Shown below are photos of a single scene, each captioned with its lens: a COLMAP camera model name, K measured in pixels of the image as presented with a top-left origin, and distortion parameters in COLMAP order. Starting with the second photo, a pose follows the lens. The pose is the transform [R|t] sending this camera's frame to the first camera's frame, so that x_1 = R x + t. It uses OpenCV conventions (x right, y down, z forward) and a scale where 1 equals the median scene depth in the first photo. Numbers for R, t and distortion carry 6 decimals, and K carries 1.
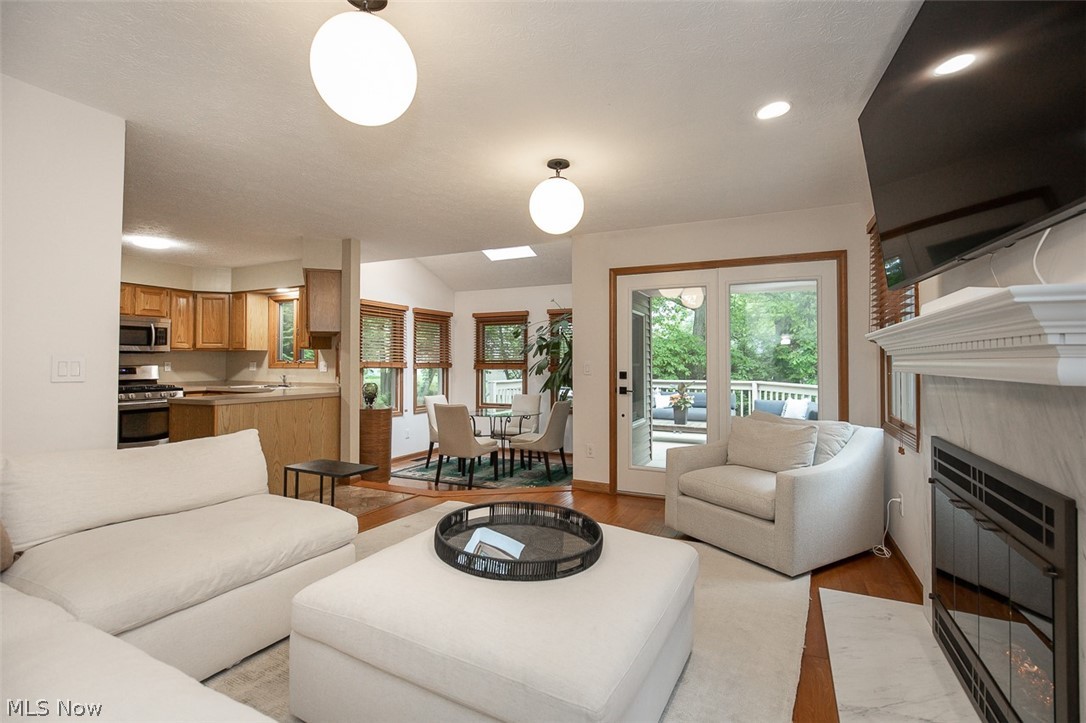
lens RADIAL K [[499.0, 0, 540.4], [0, 499.0, 359.4], [0, 0, 1]] dist [-0.008246, -0.001547]
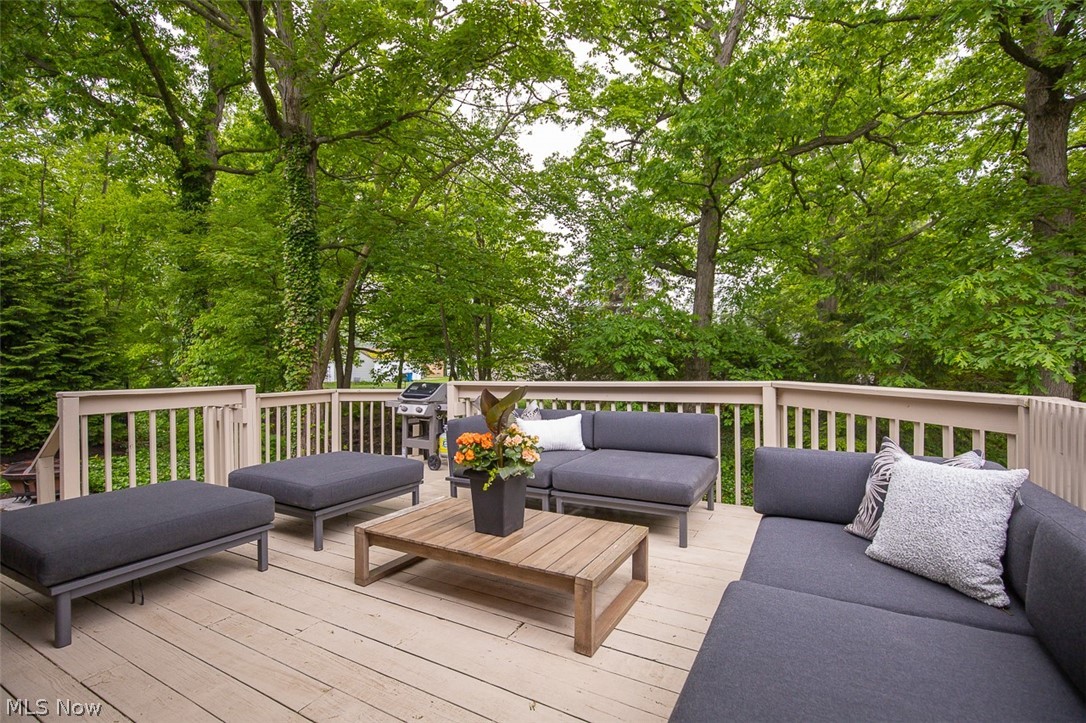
lens RADIAL K [[499.0, 0, 543.7], [0, 499.0, 365.5], [0, 0, 1]] dist [-0.008246, -0.001547]
pose [[0.997951, -0.010916, -0.063045, 0.278535], [0.011154, 0.999932, 0.003431, 0.027922], [0.063003, -0.004127, 0.998005, 0.602229]]
